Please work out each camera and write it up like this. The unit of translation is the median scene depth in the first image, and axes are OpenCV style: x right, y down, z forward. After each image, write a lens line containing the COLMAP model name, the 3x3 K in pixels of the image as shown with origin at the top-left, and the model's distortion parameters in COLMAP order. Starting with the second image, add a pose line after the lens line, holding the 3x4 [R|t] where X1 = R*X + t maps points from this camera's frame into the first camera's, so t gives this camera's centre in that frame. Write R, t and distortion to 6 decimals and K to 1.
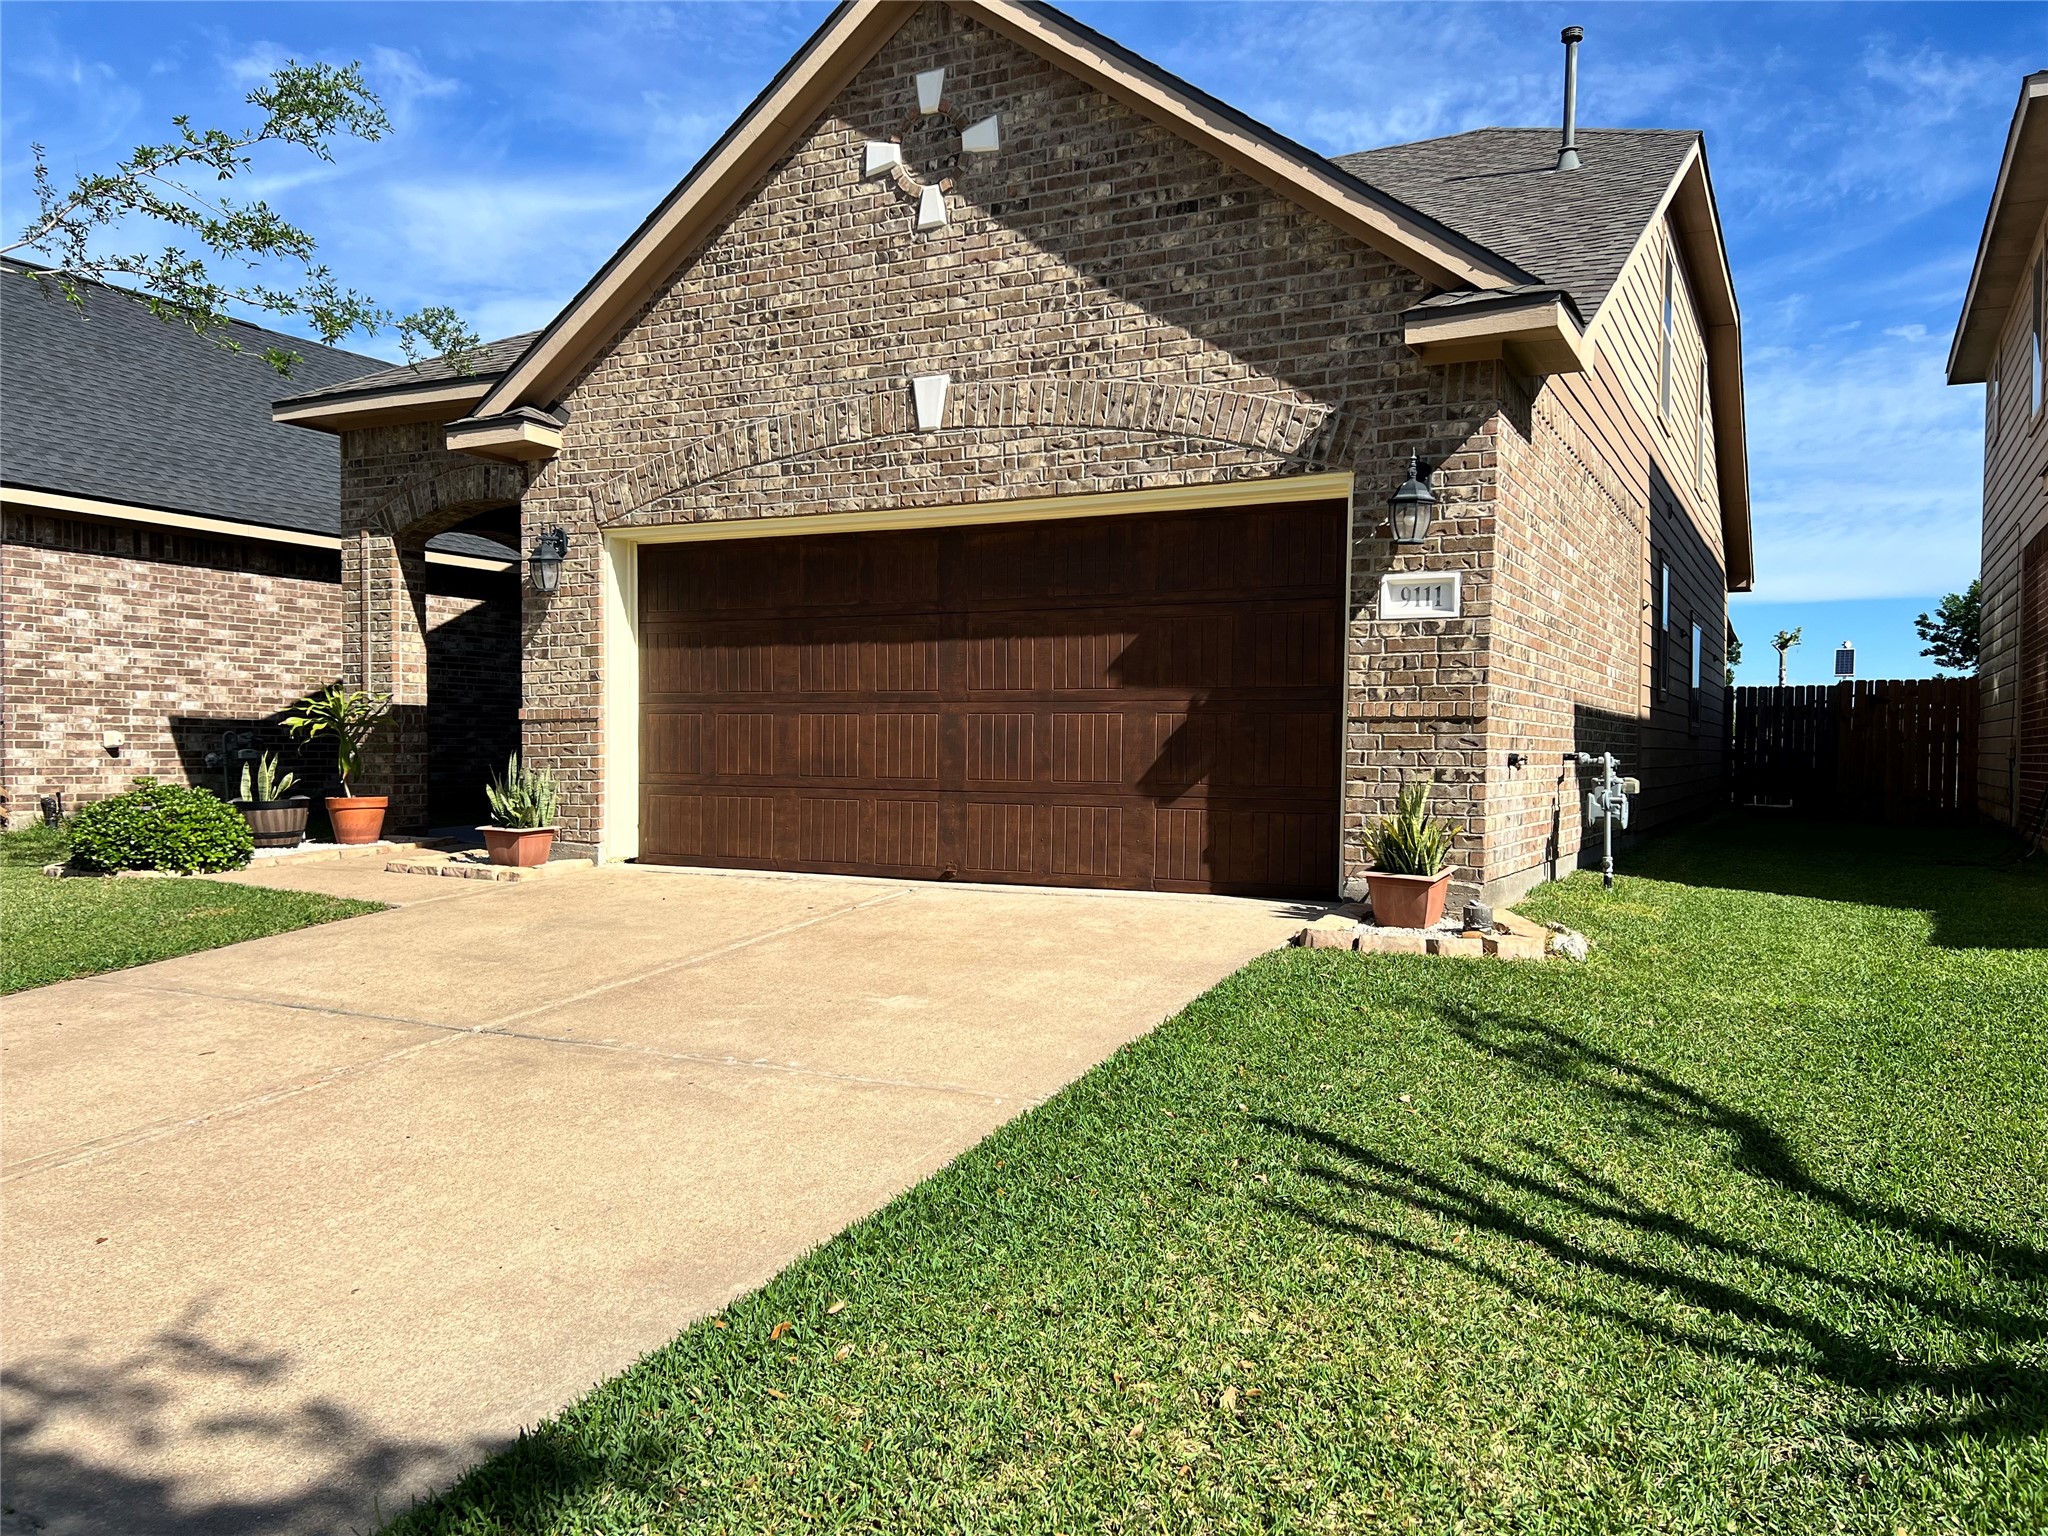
lens RADIAL K [[1534.8, 0, 1037.5], [0, 1534.8, 764.1], [0, 0, 1]] dist [0.068866, -0.071864]
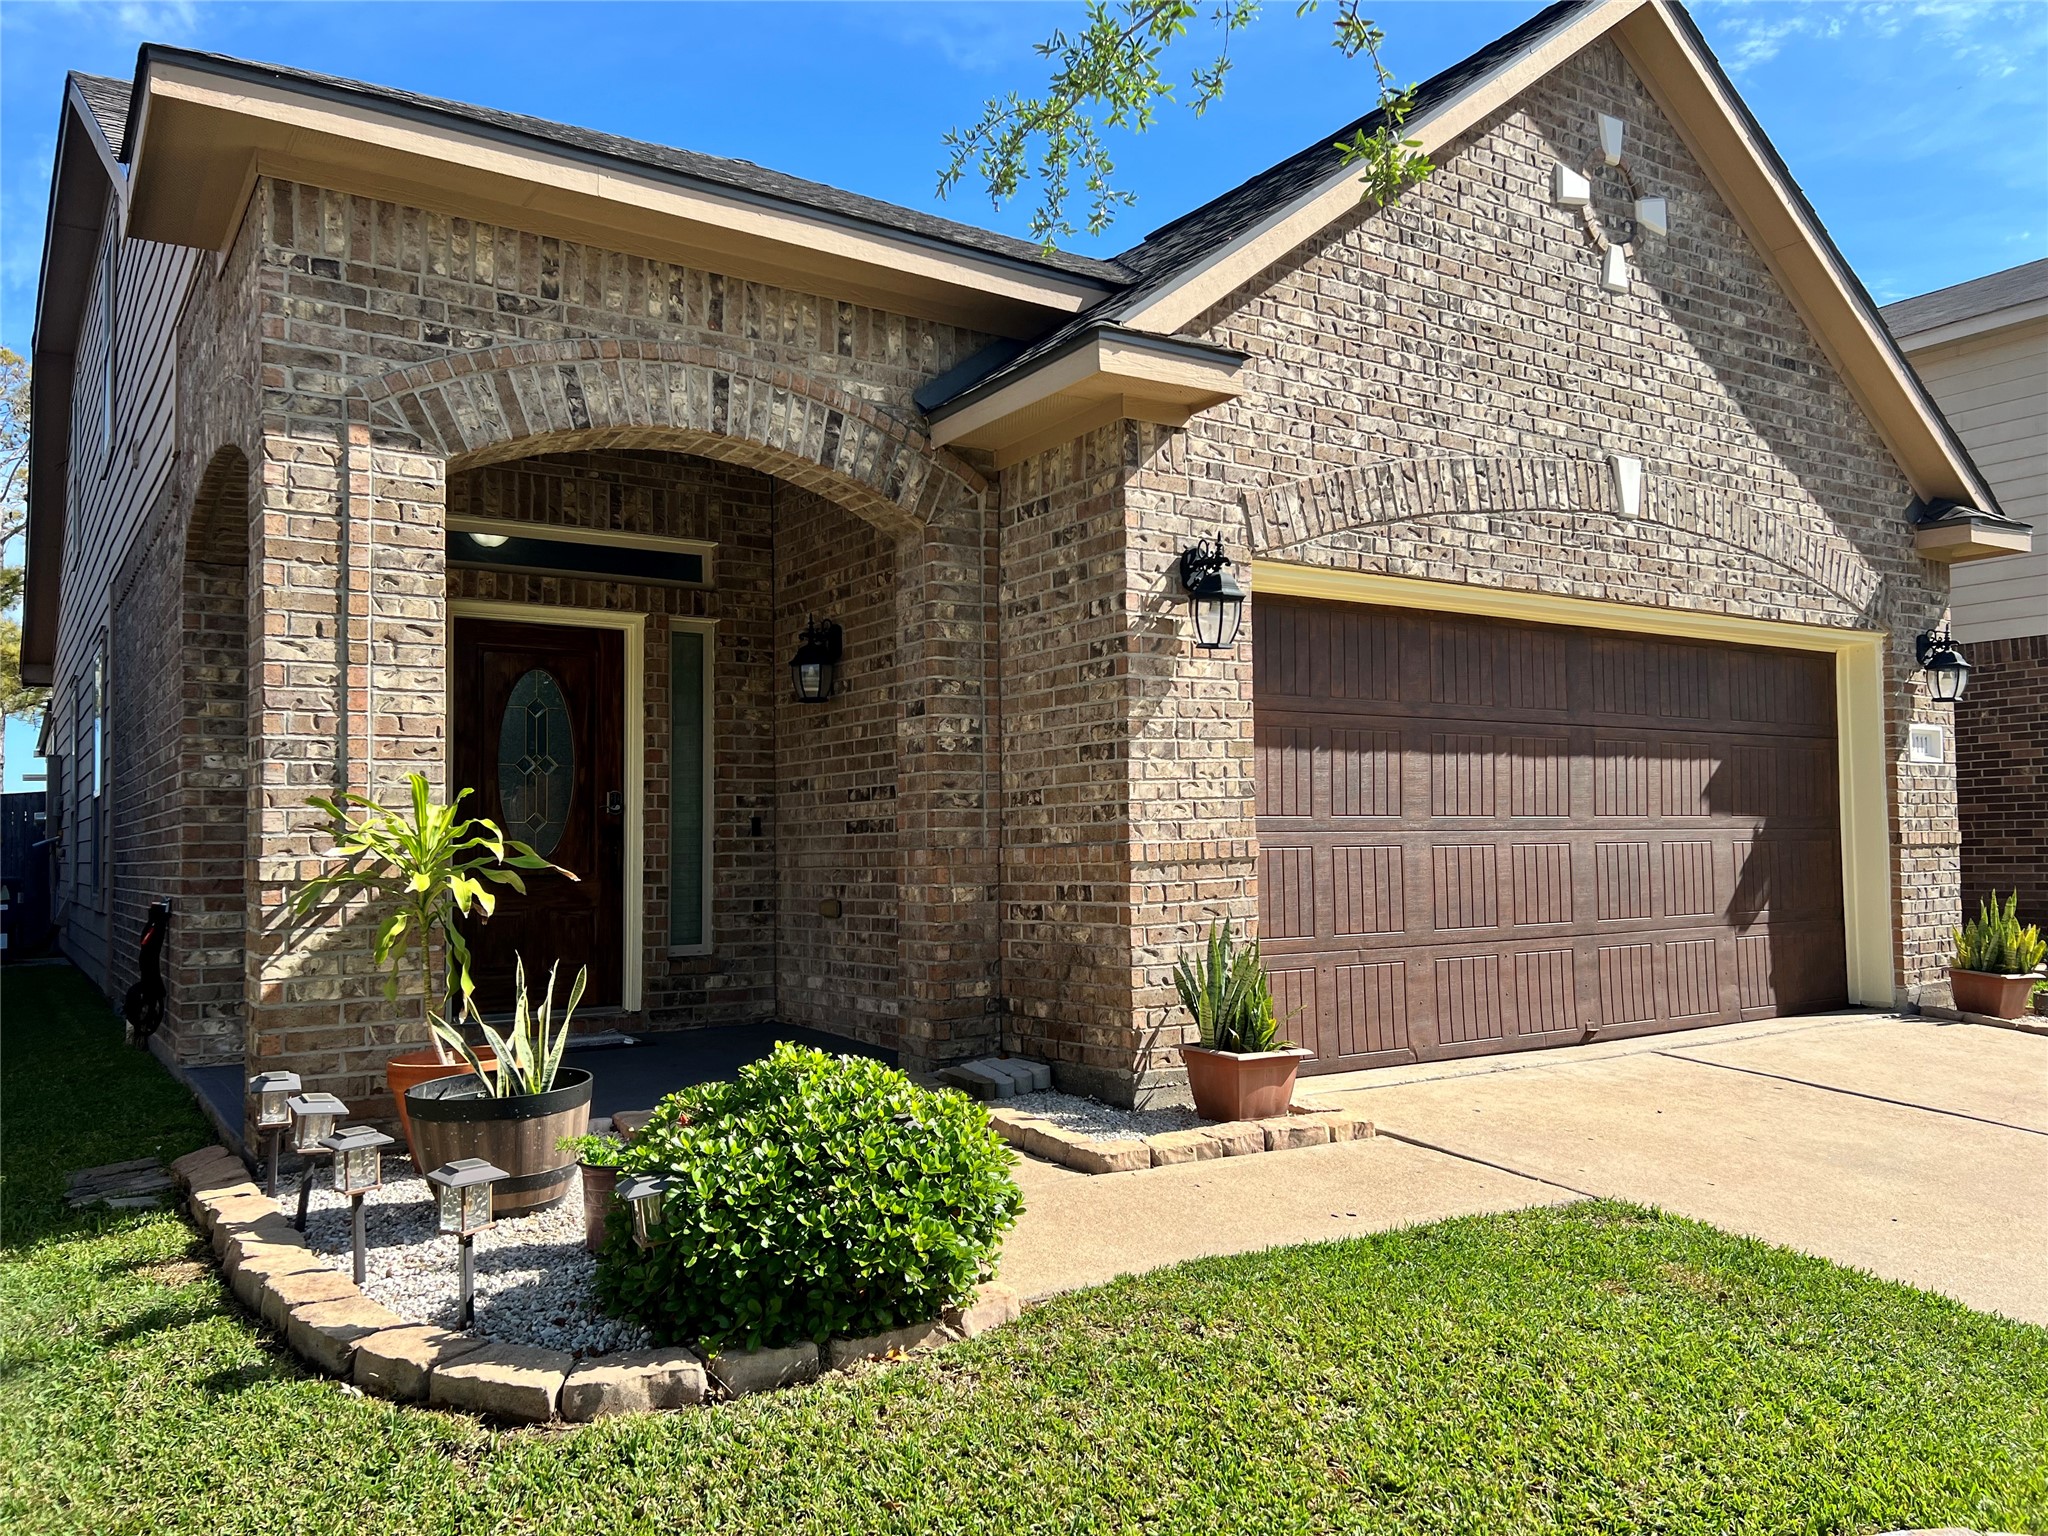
lens RADIAL K [[1534.8, 0, 1013.5], [0, 1534.8, 771.9], [0, 0, 1]] dist [0.068866, -0.071864]
pose [[0.483409, 0.027959, 0.874948, -0.958825], [0.028480, 0.998458, -0.047641, -0.040382], [-0.874931, 0.047948, 0.481868, 0.852715]]
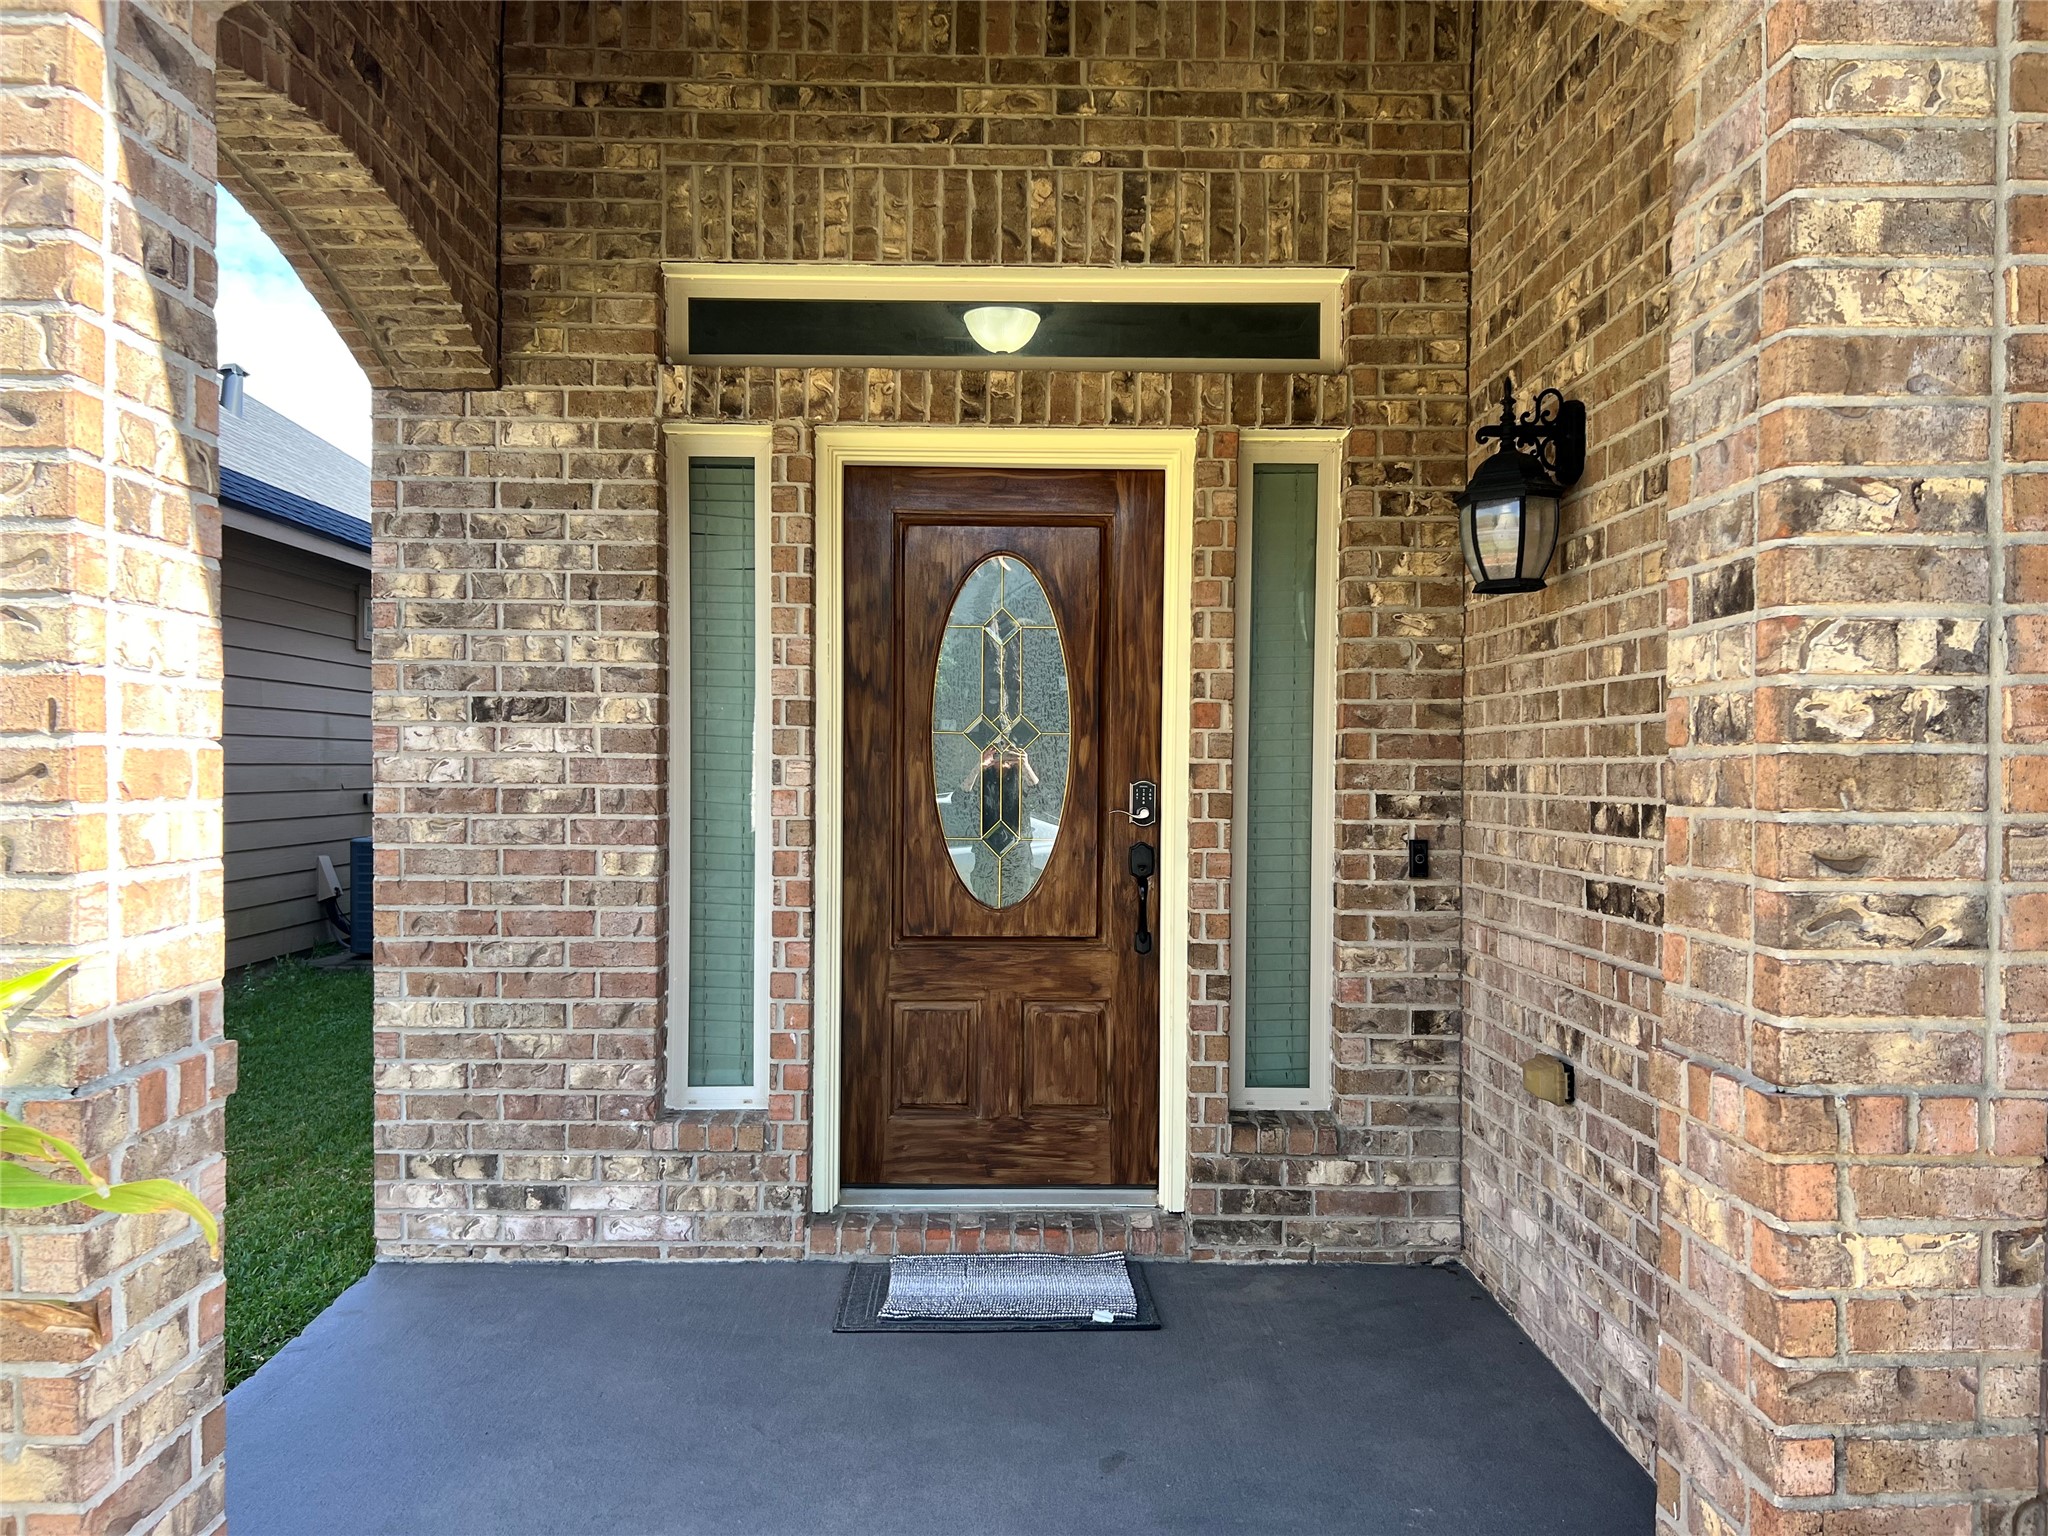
lens RADIAL K [[1534.8, 0, 1035.7], [0, 1534.8, 779.1], [0, 0, 1]] dist [0.068866, -0.071864]
pose [[0.875991, -0.009827, 0.482228, -0.539595], [0.009235, 0.999951, 0.003601, -0.081244], [-0.482240, 0.001299, 0.876038, 1.095941]]
